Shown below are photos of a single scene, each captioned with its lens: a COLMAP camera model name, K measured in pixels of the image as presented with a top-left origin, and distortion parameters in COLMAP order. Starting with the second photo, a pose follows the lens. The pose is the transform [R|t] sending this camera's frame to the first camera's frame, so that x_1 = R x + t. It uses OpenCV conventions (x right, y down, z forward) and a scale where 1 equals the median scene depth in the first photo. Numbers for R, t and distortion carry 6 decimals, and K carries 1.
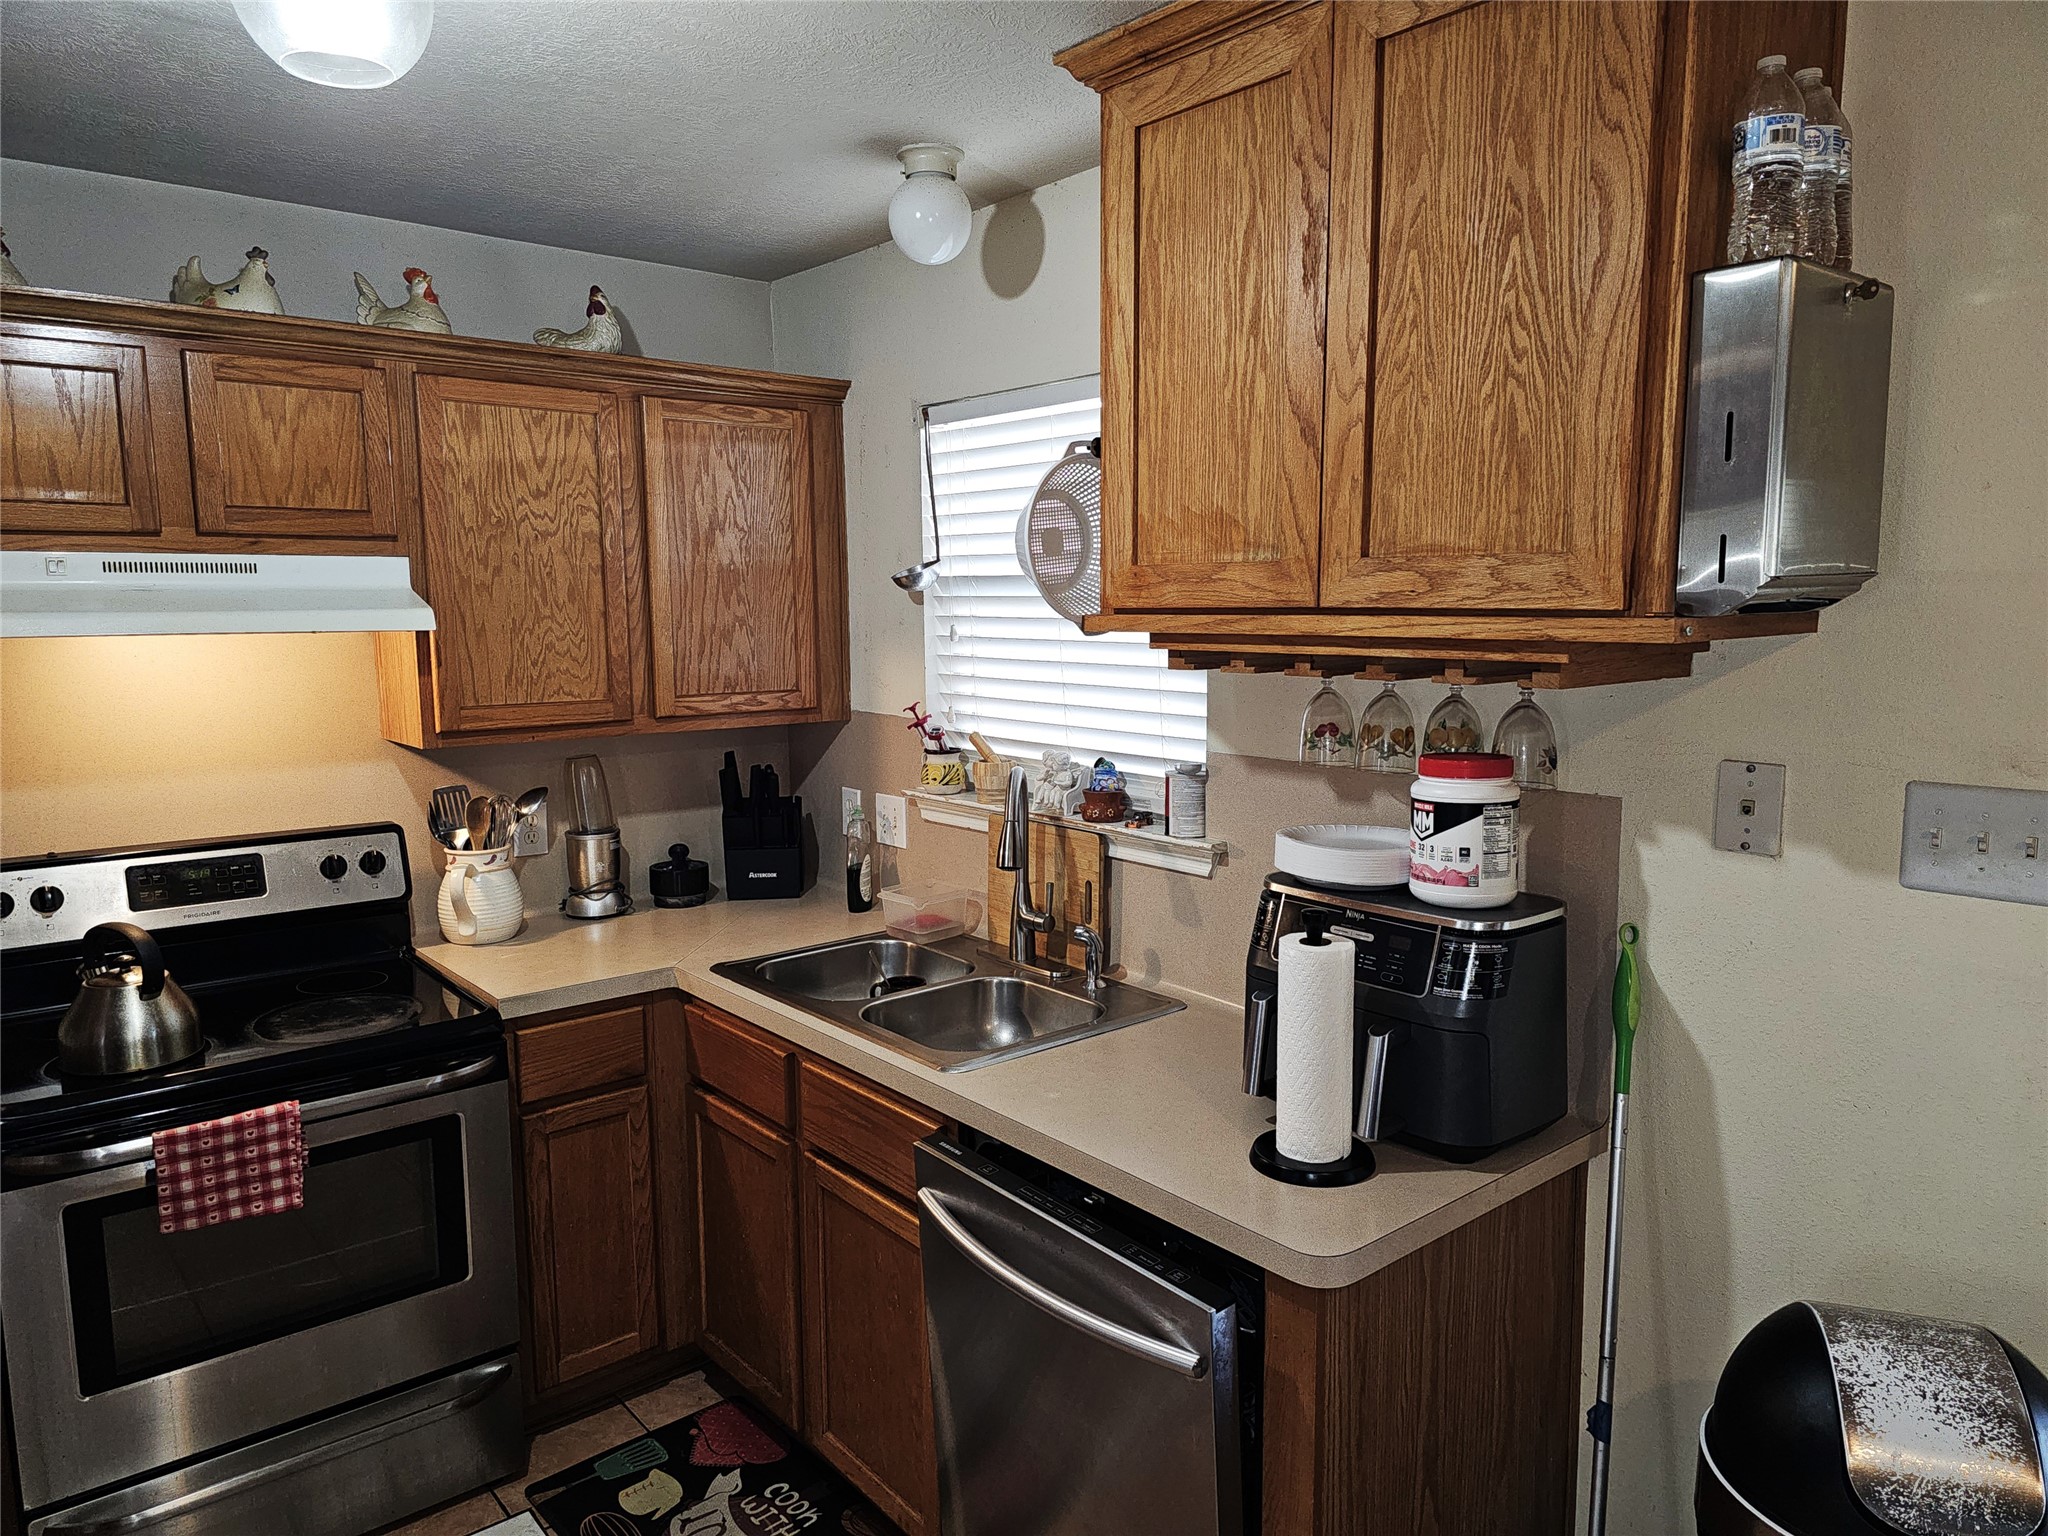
lens RADIAL K [[1378.0, 0, 1024.0], [0, 1378.0, 768.0], [0, 0, 1]] dist [0.083398, -0.073436]
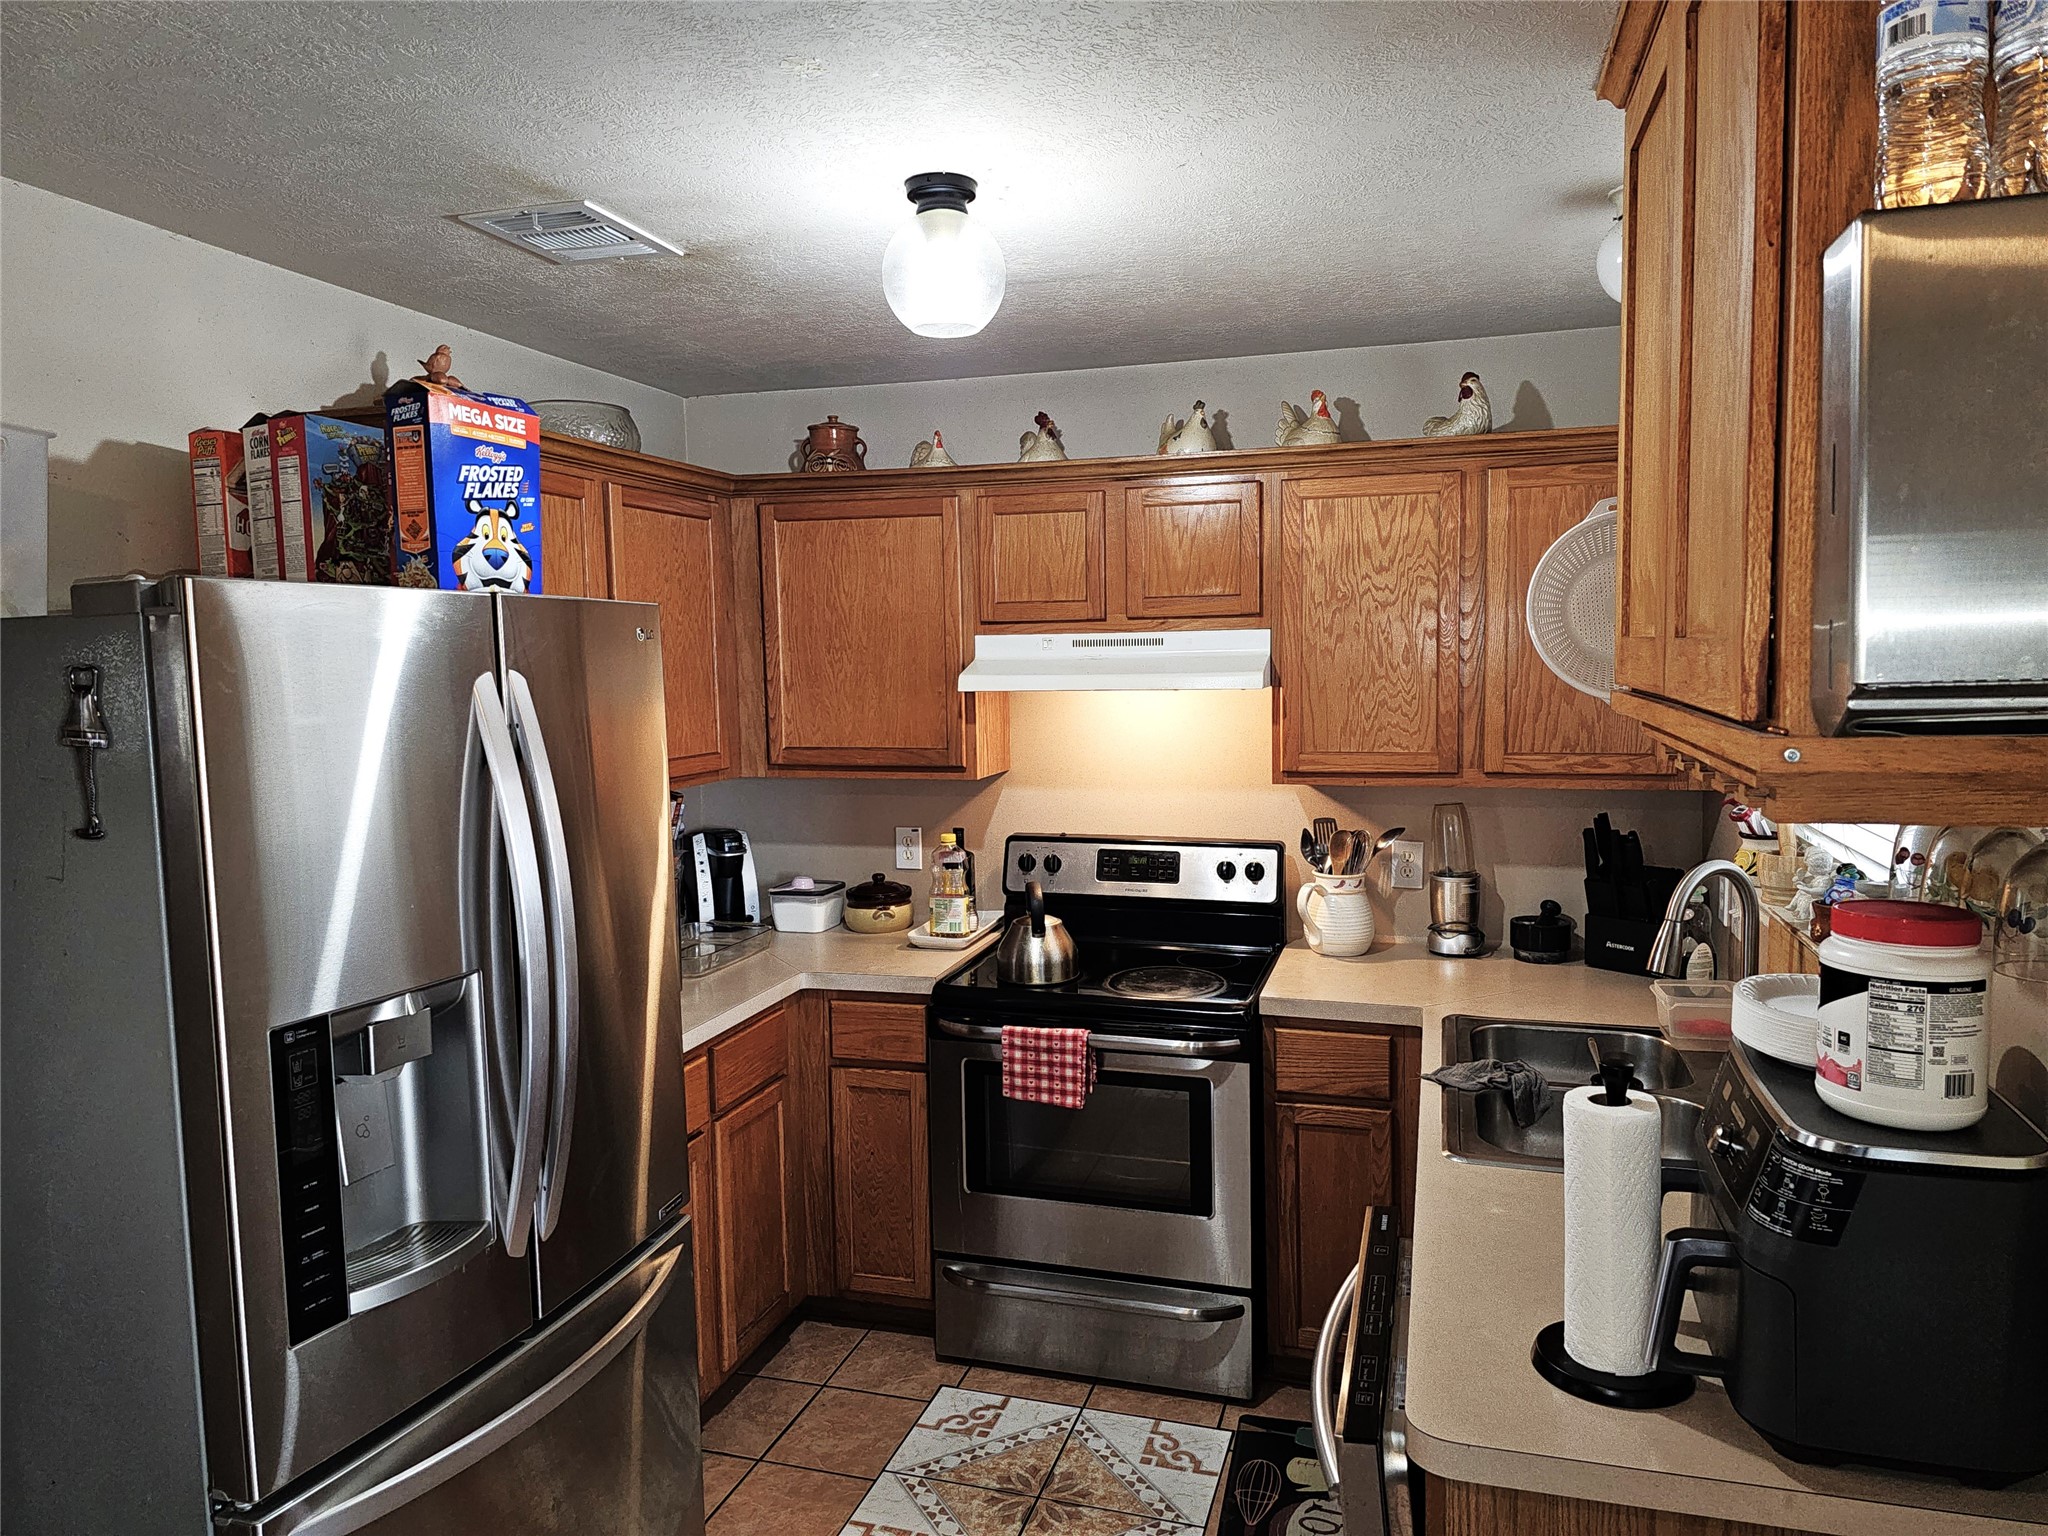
lens RADIAL K [[1354.9, 0, 1033.8], [0, 1354.9, 750.4], [0, 0, 1]] dist [0.127986, -0.161546]
pose [[0.560198, 0.061011, -0.826109, 0.432262], [-0.089464, 0.995907, 0.012884, -0.039151], [0.823513, 0.066690, 0.563363, 0.150157]]
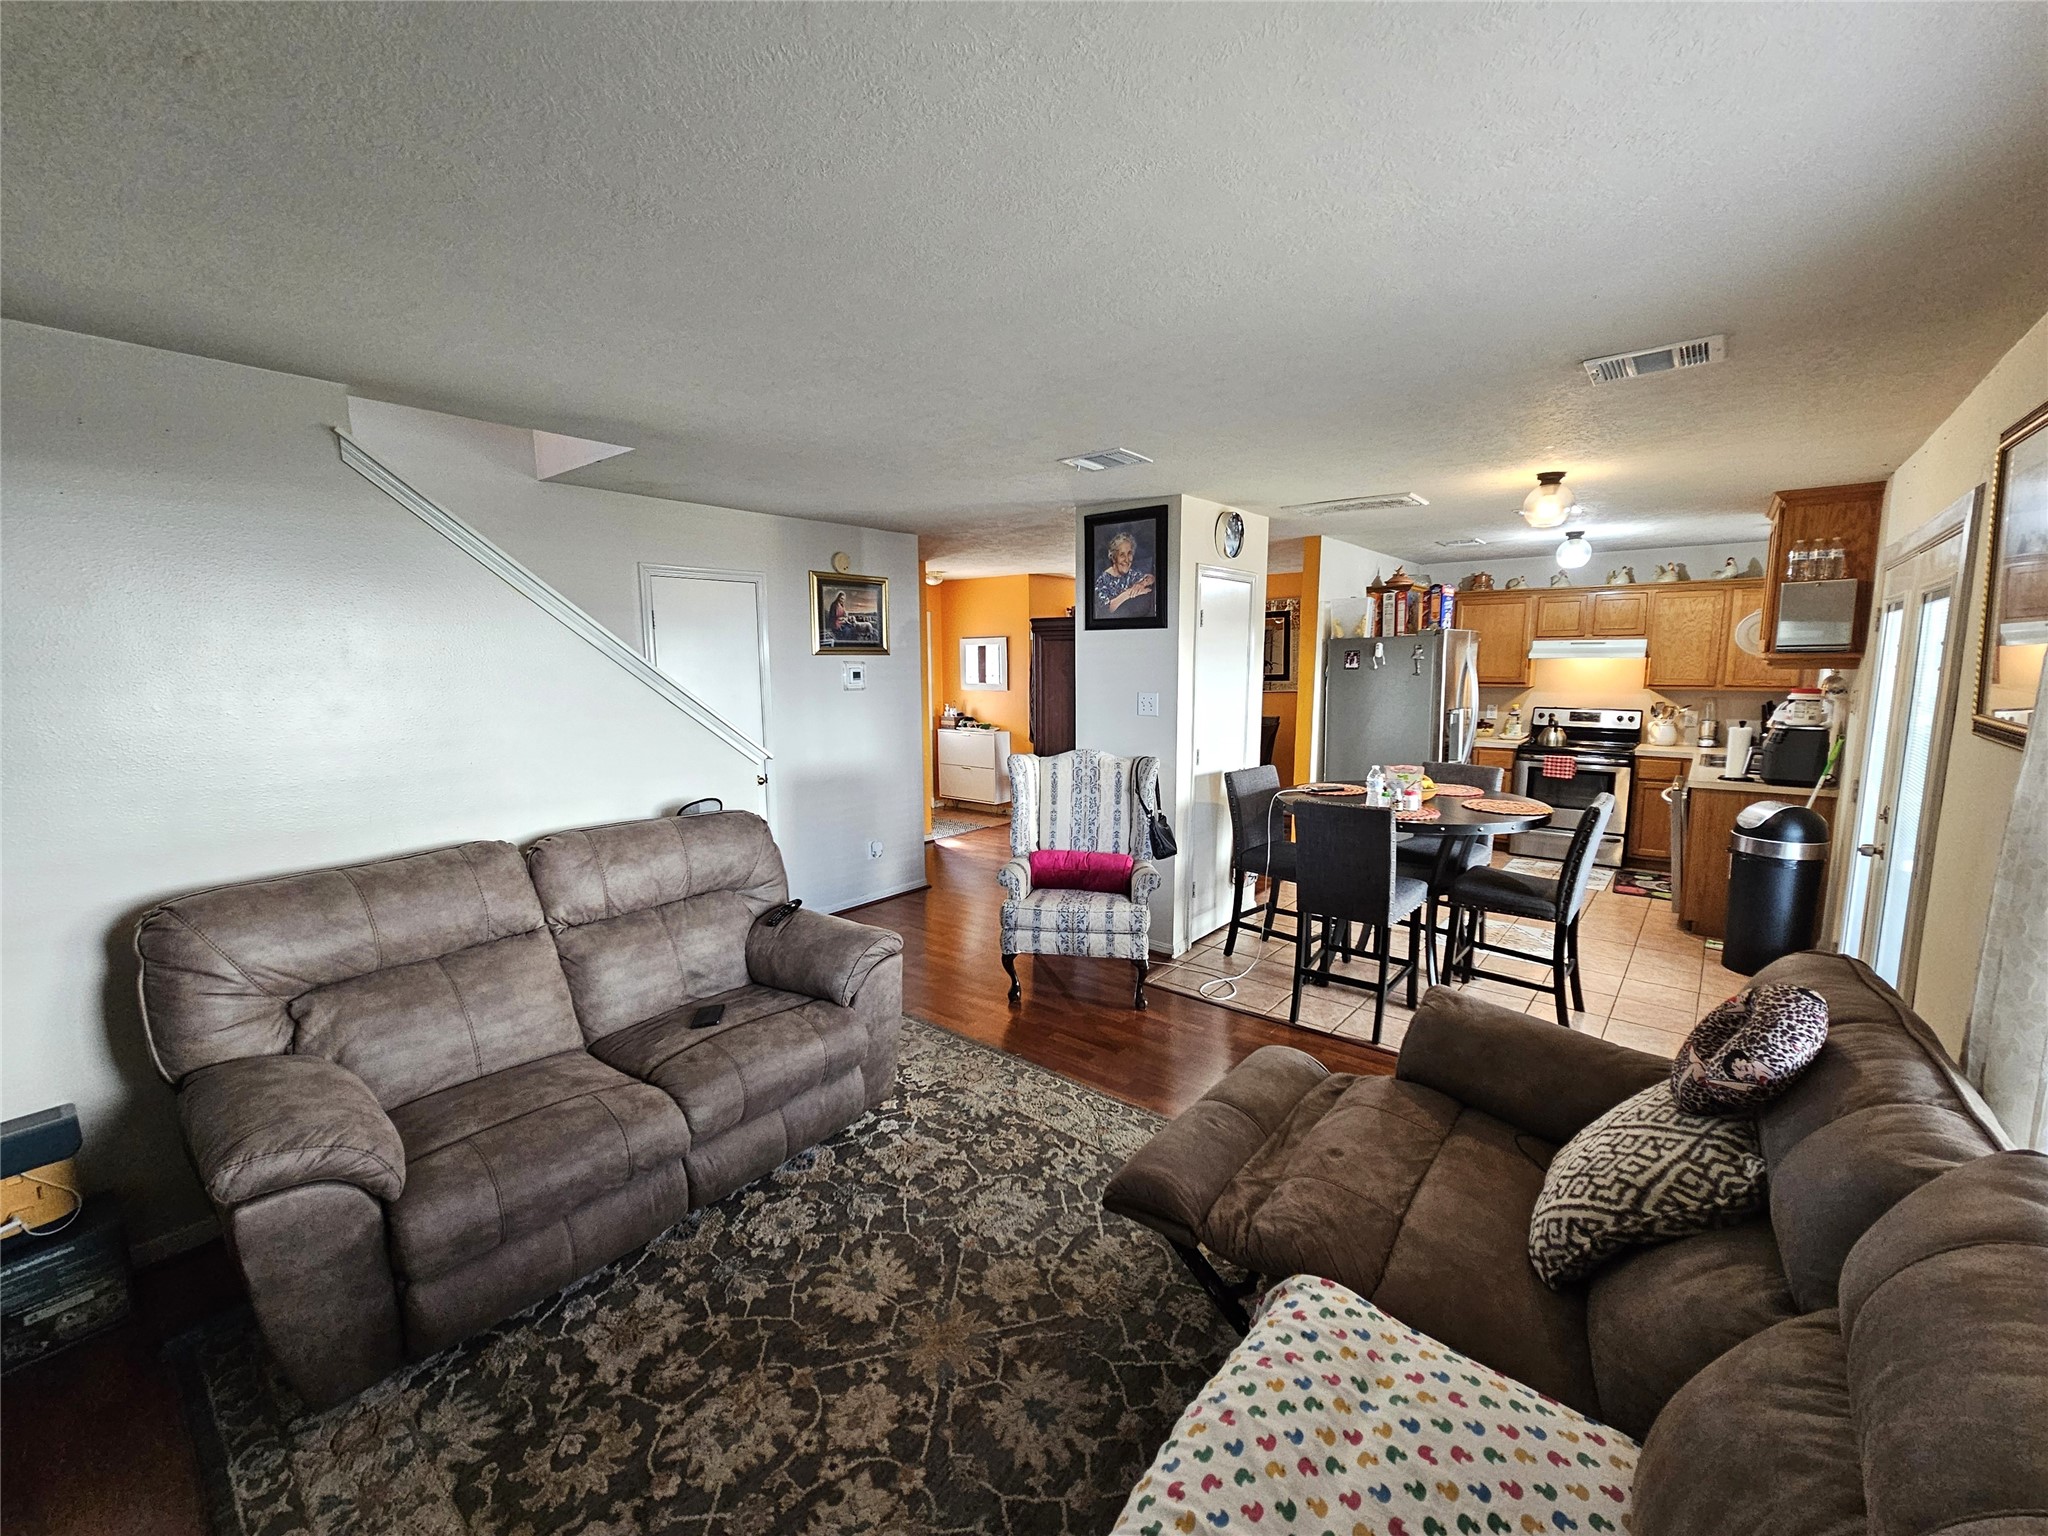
lens RADIAL K [[873.8, 0, 993.5], [0, 873.8, 780.3], [0, 0, 1]] dist [-0.002119, -0.000196]
pose [[0.187681, 0.136337, -0.972722, 1.612273], [-0.121336, 0.985953, 0.114780, 0.176846], [0.974707, 0.096484, 0.201588, -1.216005]]
